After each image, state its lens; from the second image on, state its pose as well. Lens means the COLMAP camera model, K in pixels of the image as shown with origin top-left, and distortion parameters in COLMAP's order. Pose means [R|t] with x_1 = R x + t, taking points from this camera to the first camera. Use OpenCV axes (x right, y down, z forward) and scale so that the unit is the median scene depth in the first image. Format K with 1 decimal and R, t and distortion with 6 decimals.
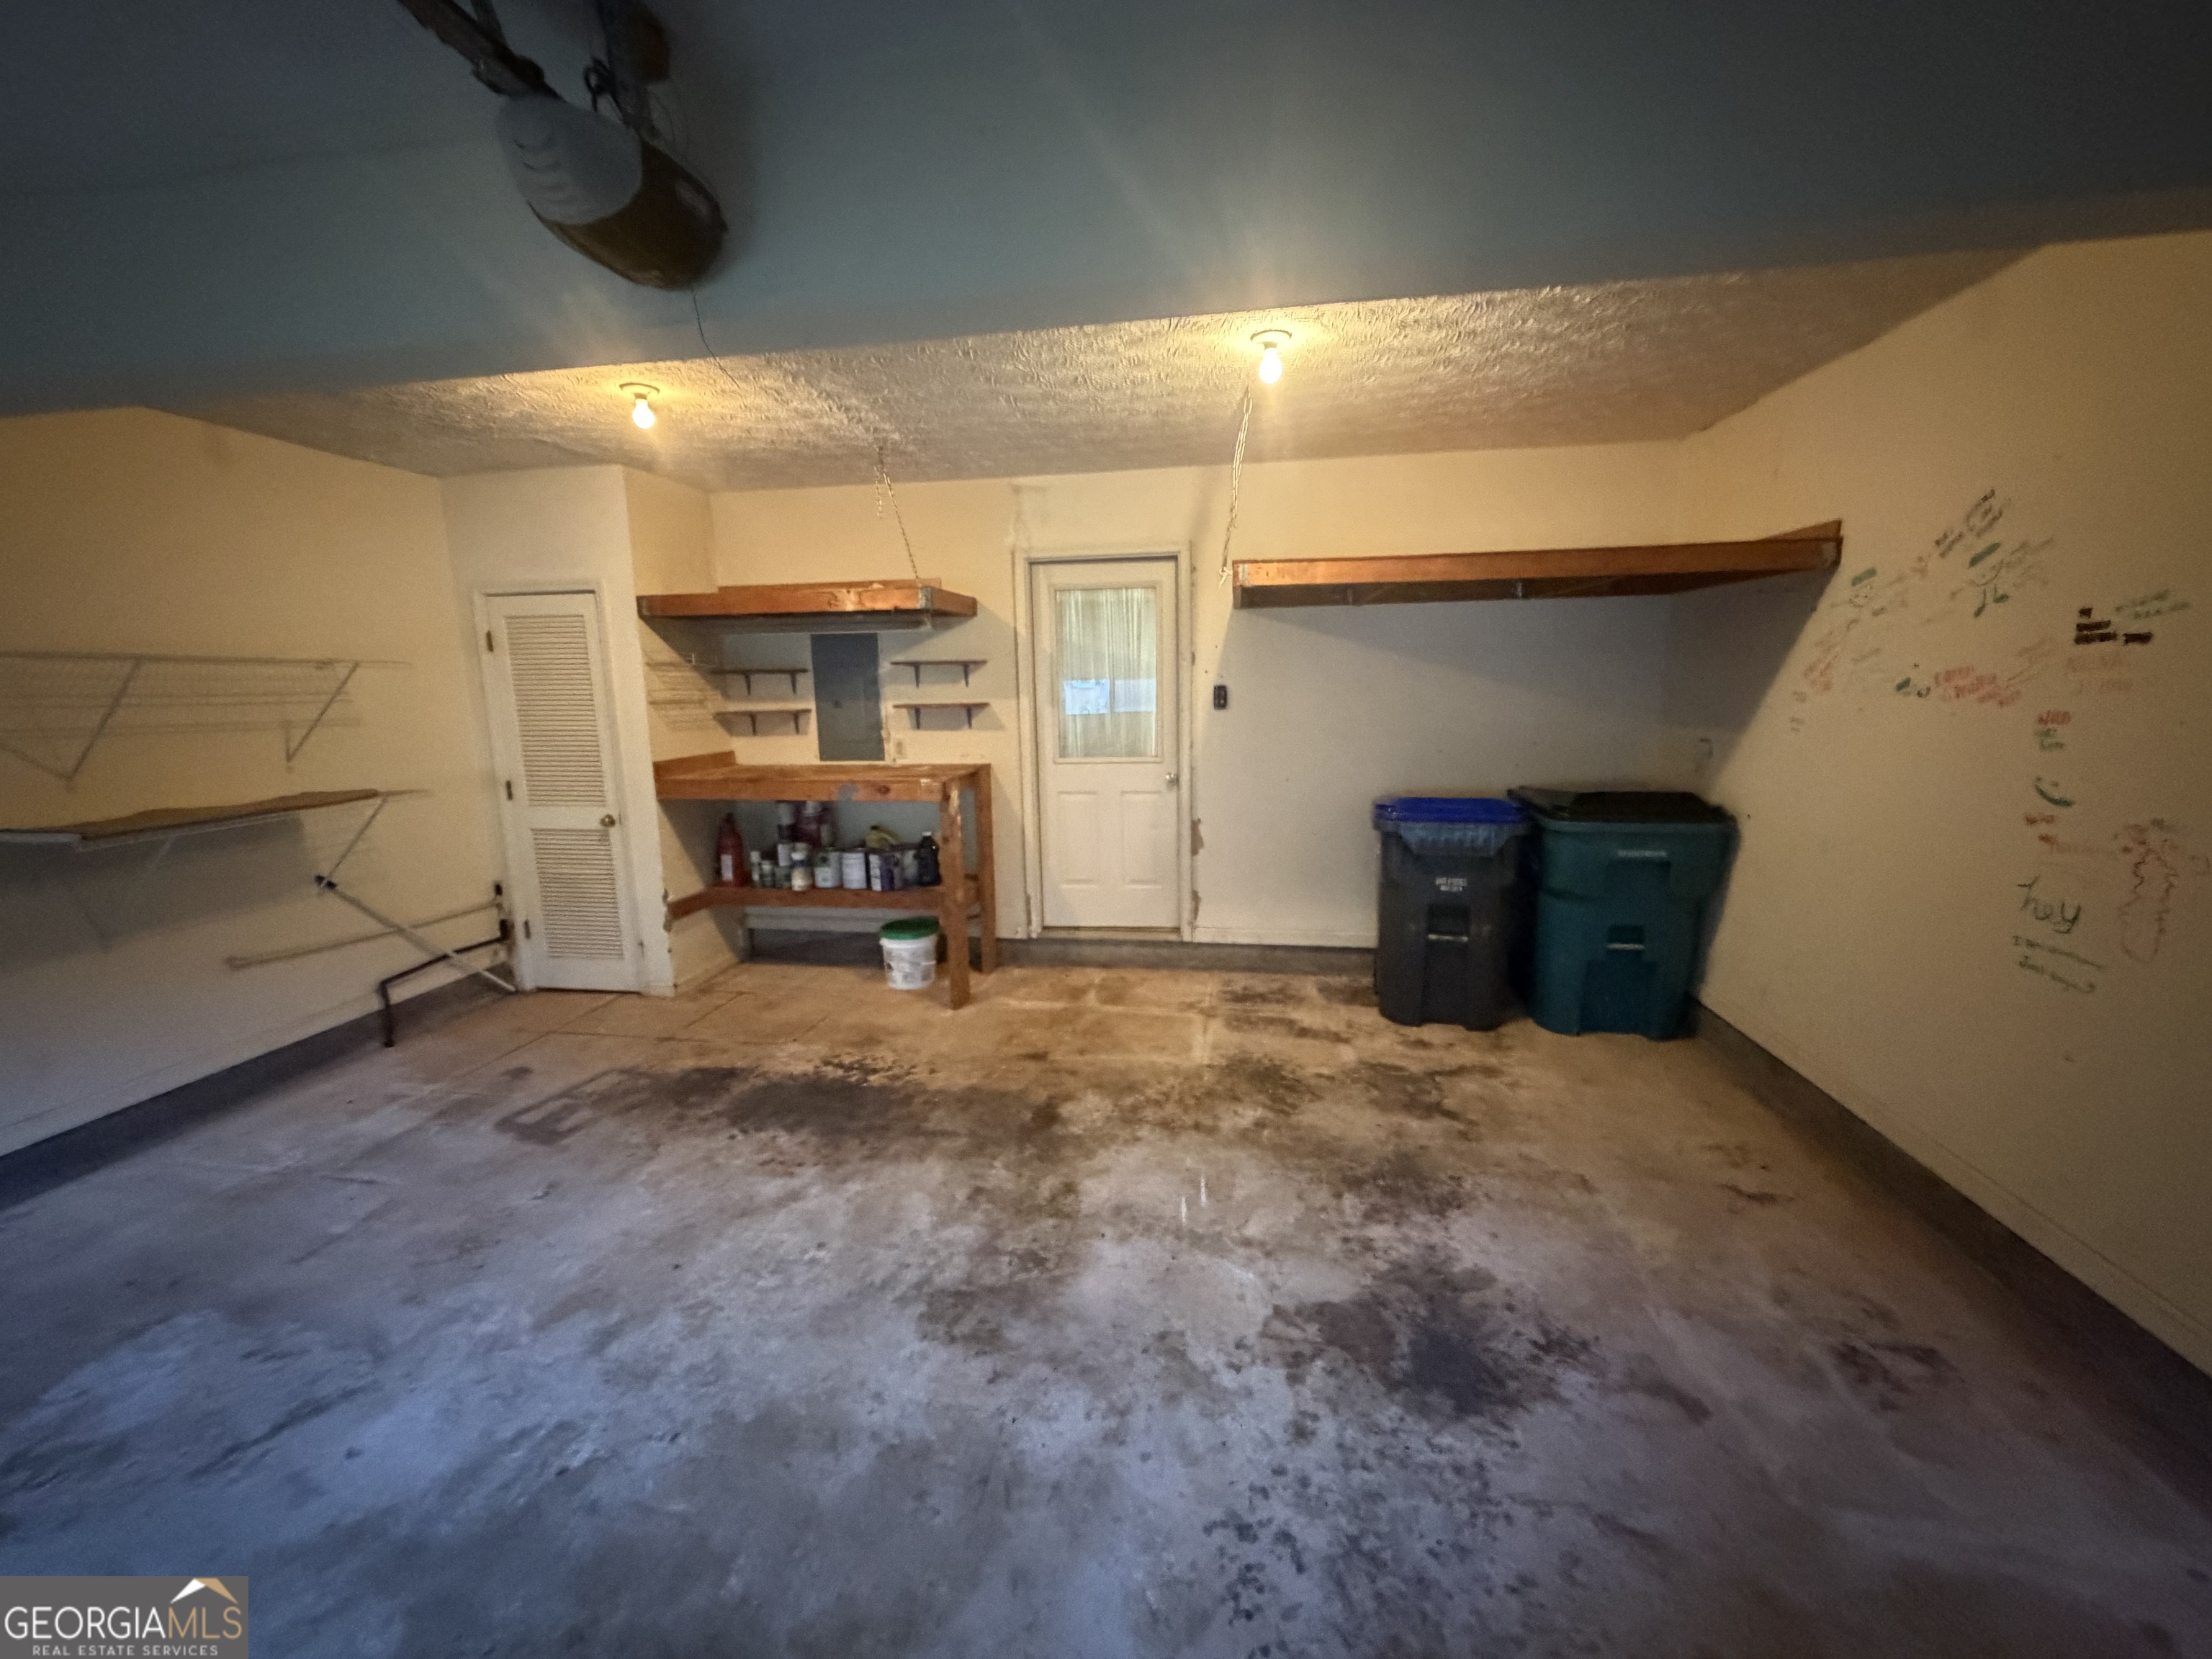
lens RADIAL K [[884.2, 0, 1099.8], [0, 884.2, 828.6], [0, 0, 1]] dist [0.001299, 0.000073]
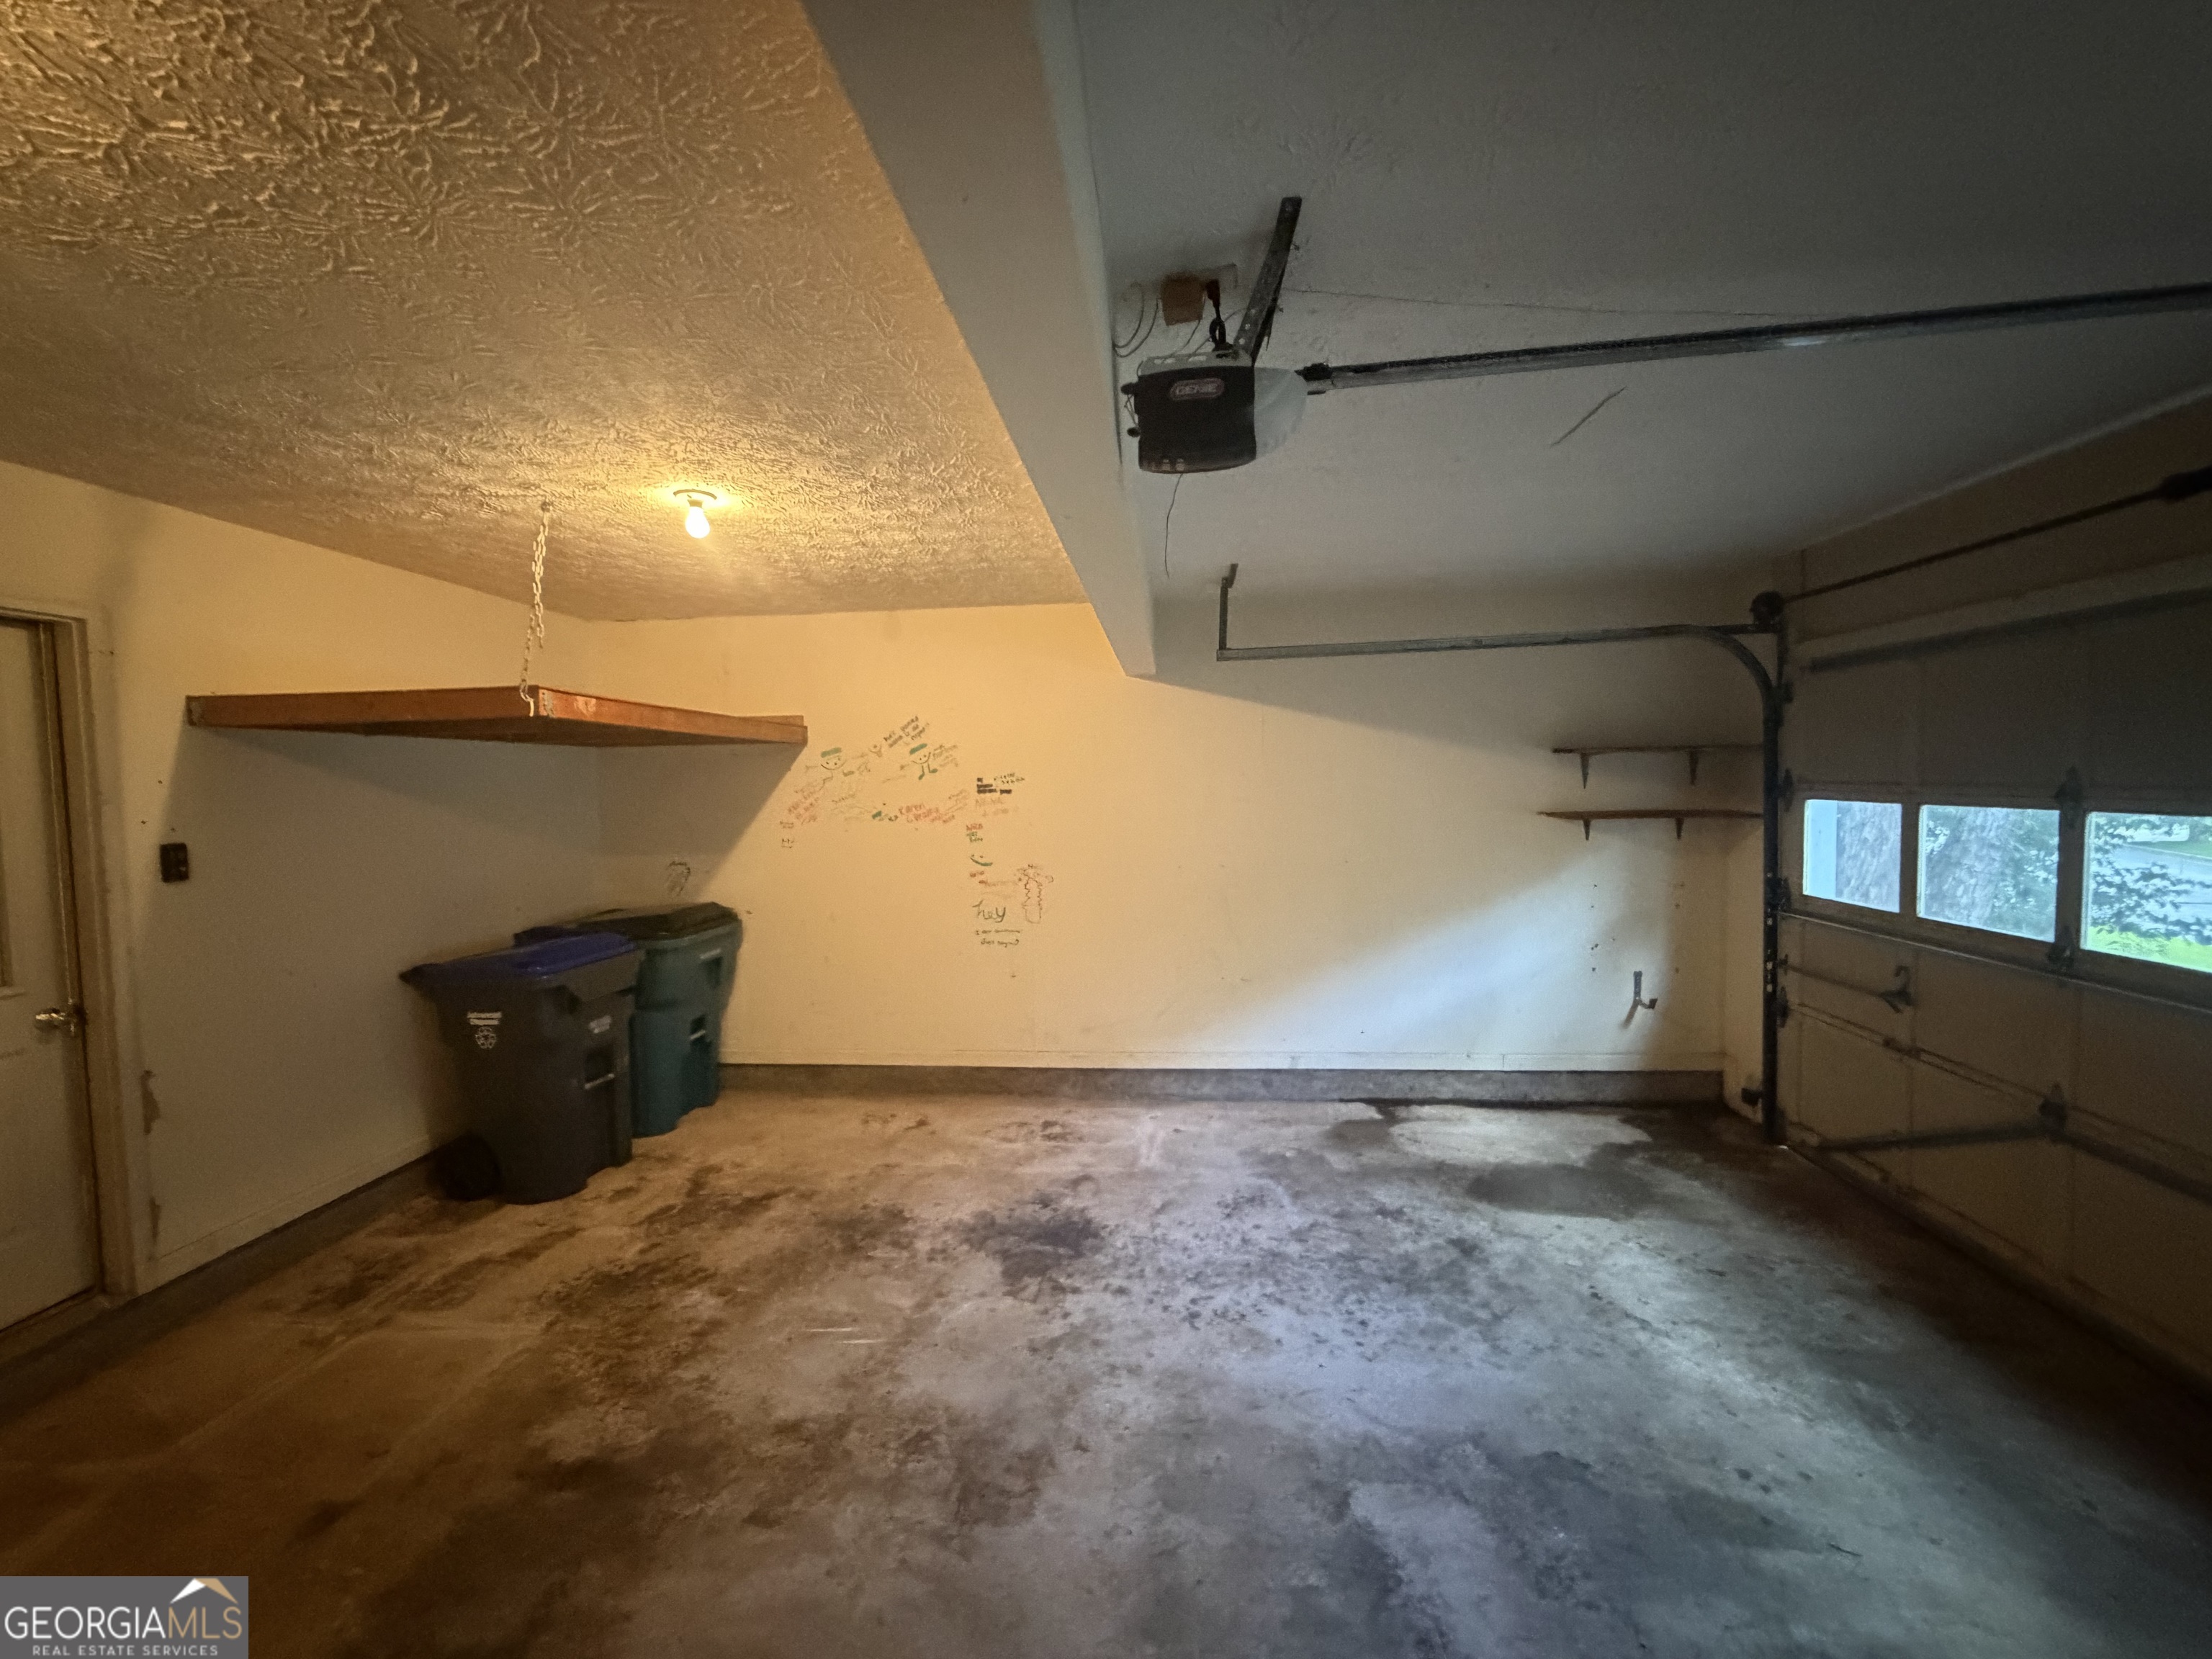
lens RADIAL K [[884.2, 0, 1099.8], [0, 884.2, 828.6], [0, 0, 1]] dist [0.001299, 0.000073]
pose [[-0.074137, -0.031946, 0.996736, -0.722044], [0.190495, 0.980629, 0.045599, -0.105448], [-0.978885, 0.193254, -0.066615, 0.551787]]
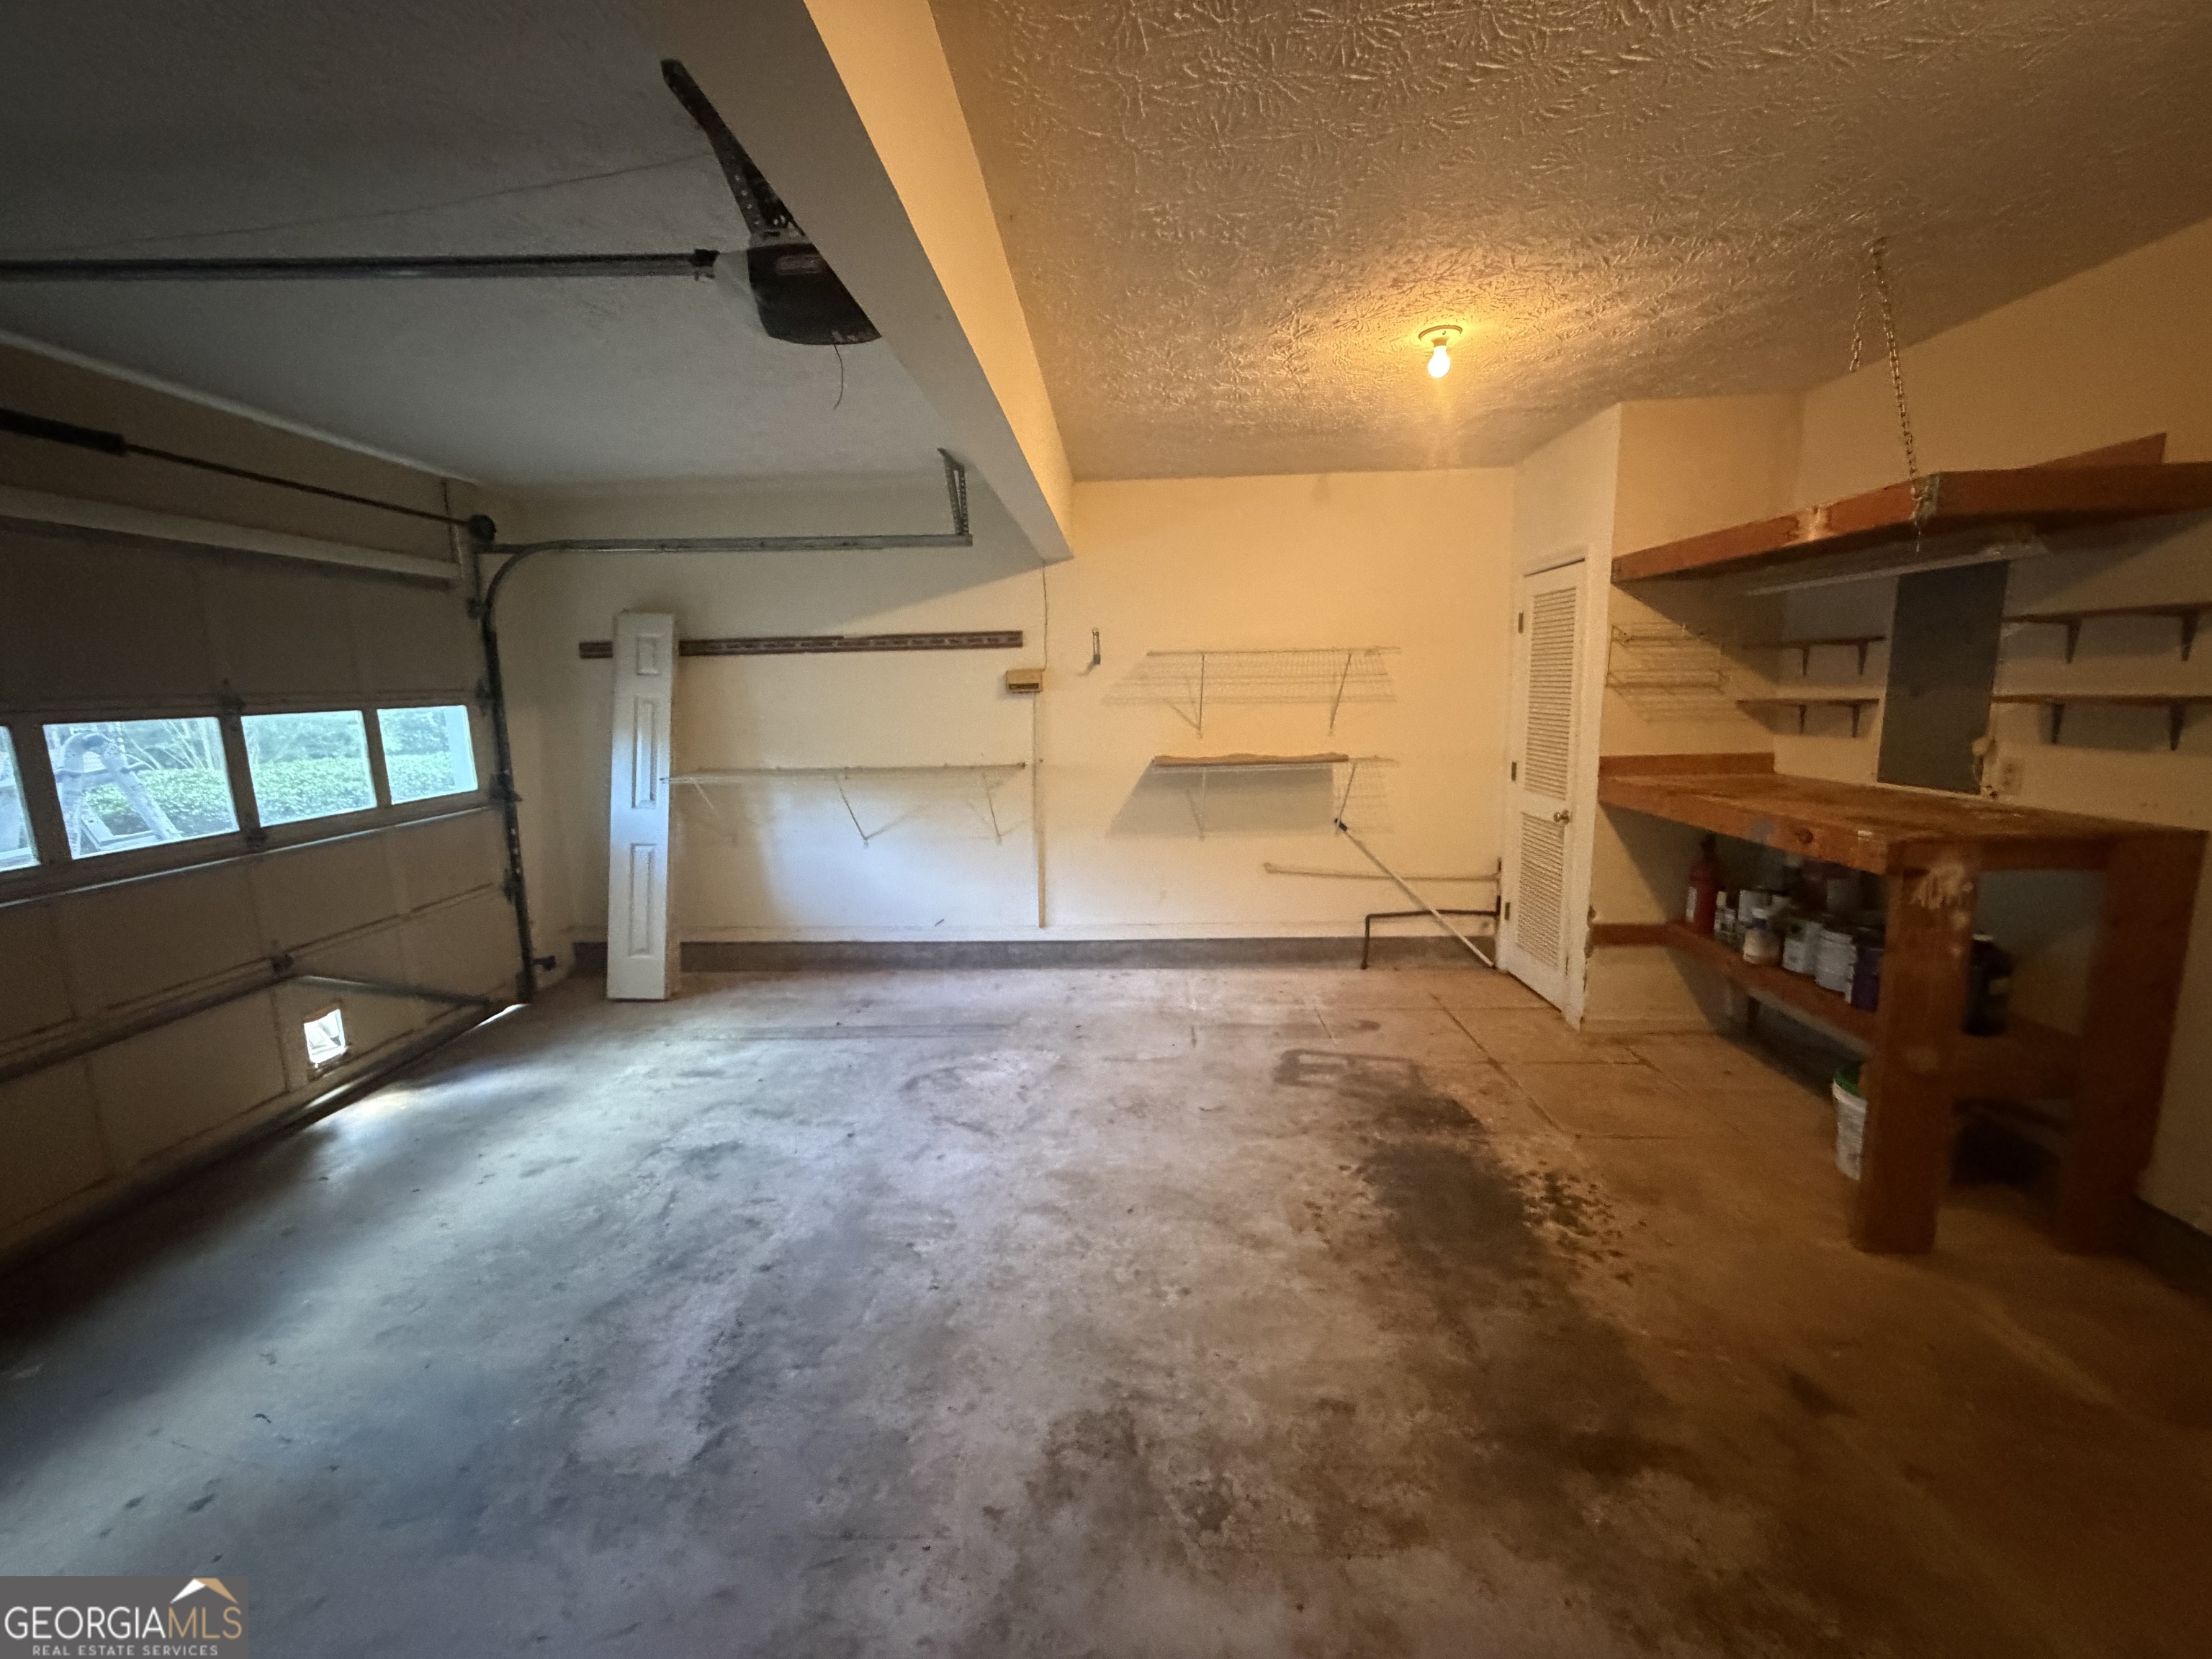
lens RADIAL K [[884.2, 0, 1099.8], [0, 884.2, 828.6], [0, 0, 1]] dist [0.001299, 0.000073]
pose [[0.118573, 0.172815, -0.977791, 0.362394], [-0.145480, 0.977135, 0.155057, -0.090871], [0.982230, 0.123864, 0.141003, 0.551012]]
